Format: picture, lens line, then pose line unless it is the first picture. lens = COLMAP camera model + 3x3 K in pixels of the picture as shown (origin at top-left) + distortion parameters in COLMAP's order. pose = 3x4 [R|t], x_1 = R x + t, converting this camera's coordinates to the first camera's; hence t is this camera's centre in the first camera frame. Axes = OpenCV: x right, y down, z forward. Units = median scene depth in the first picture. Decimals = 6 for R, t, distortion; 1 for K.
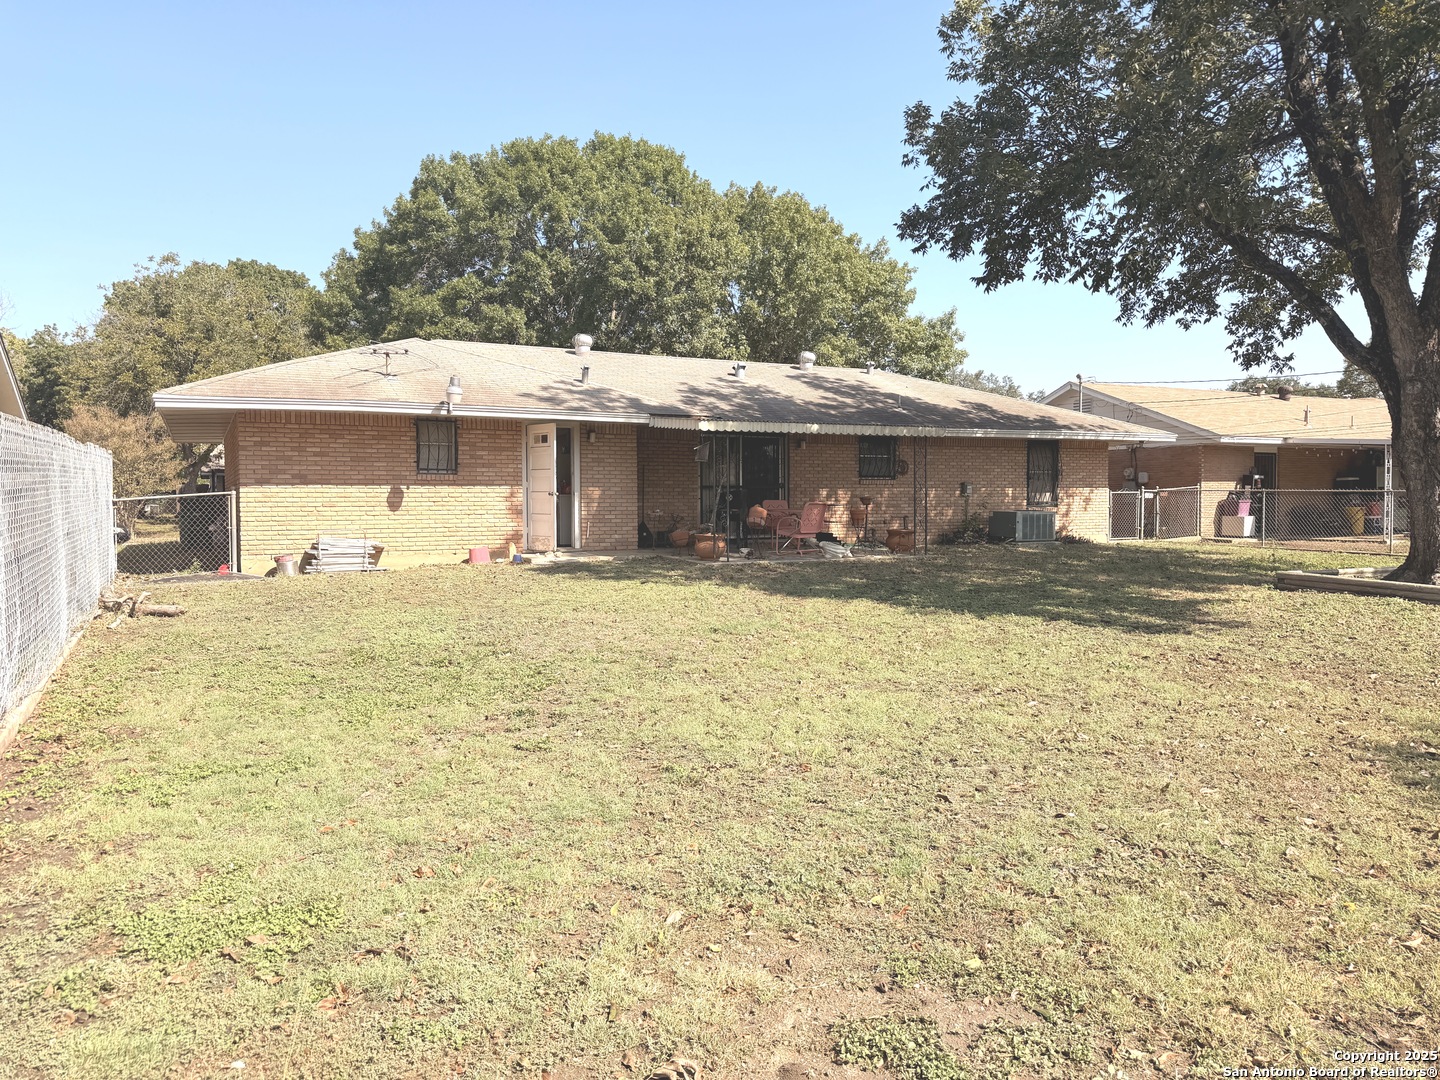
lens RADIAL K [[1006.3, 0, 720.0], [0, 1006.3, 540.0], [0, 0, 1]] dist [0.047728, -0.098776]
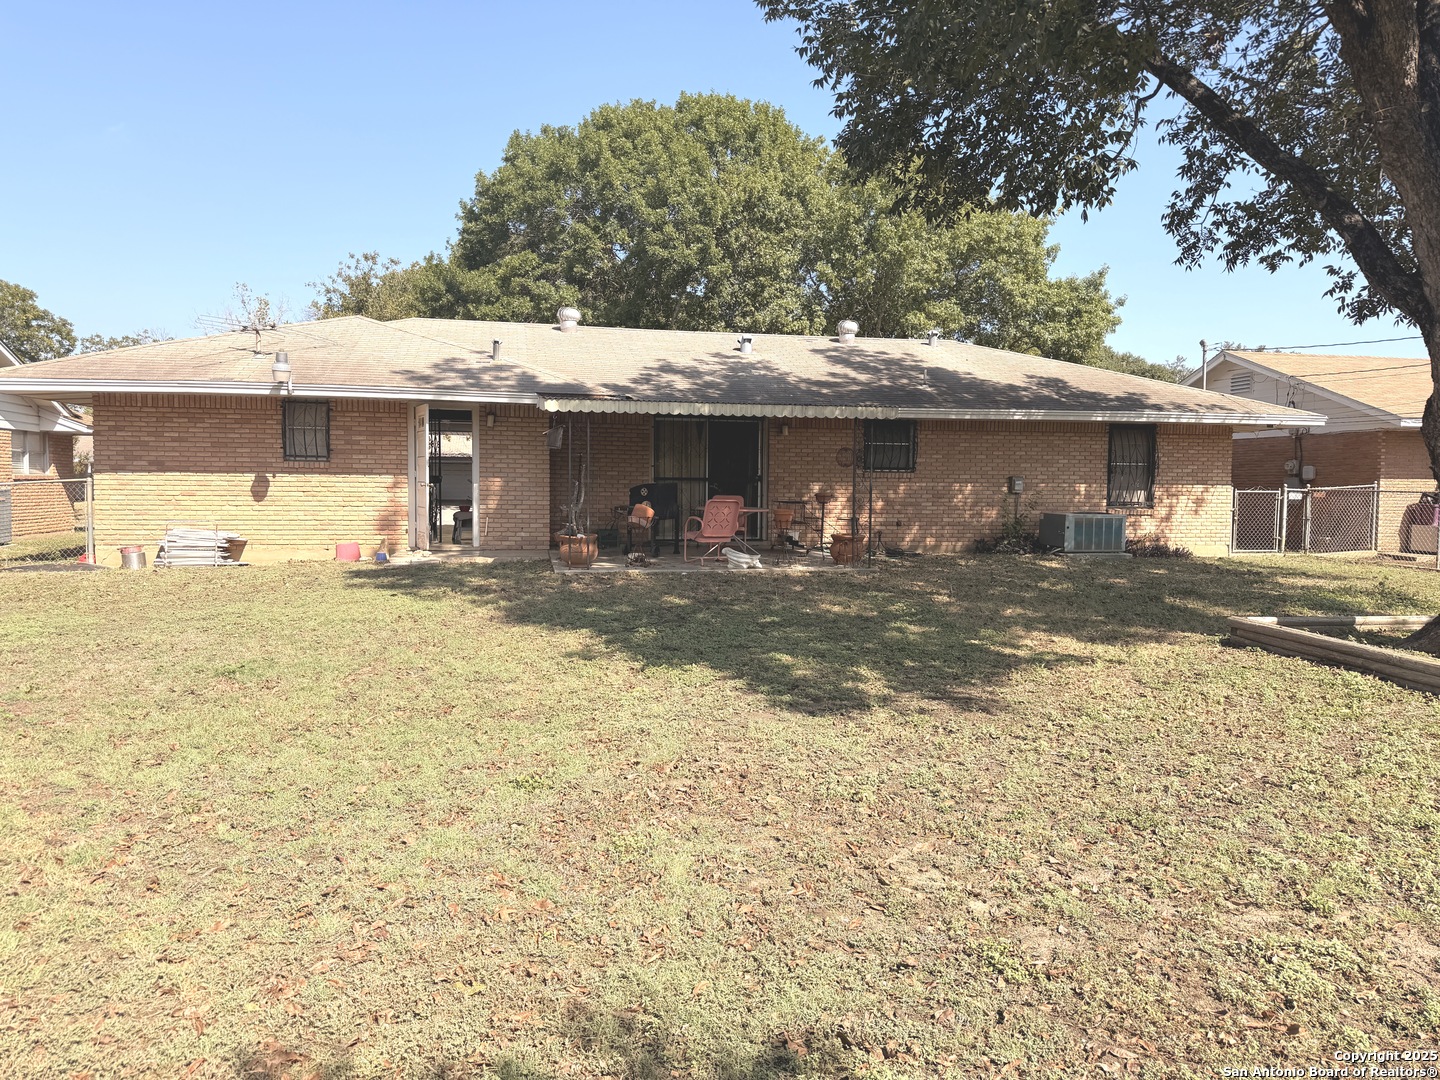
lens RADIAL K [[1012.1, 0, 720.0], [0, 1012.1, 540.0], [0, 0, 1]] dist [0.051391, -0.084118]
pose [[0.962300, 0.028367, -0.270506, 0.245484], [-0.025262, 0.999569, 0.014953, -0.013062], [0.270814, -0.007555, 0.962602, 0.159706]]
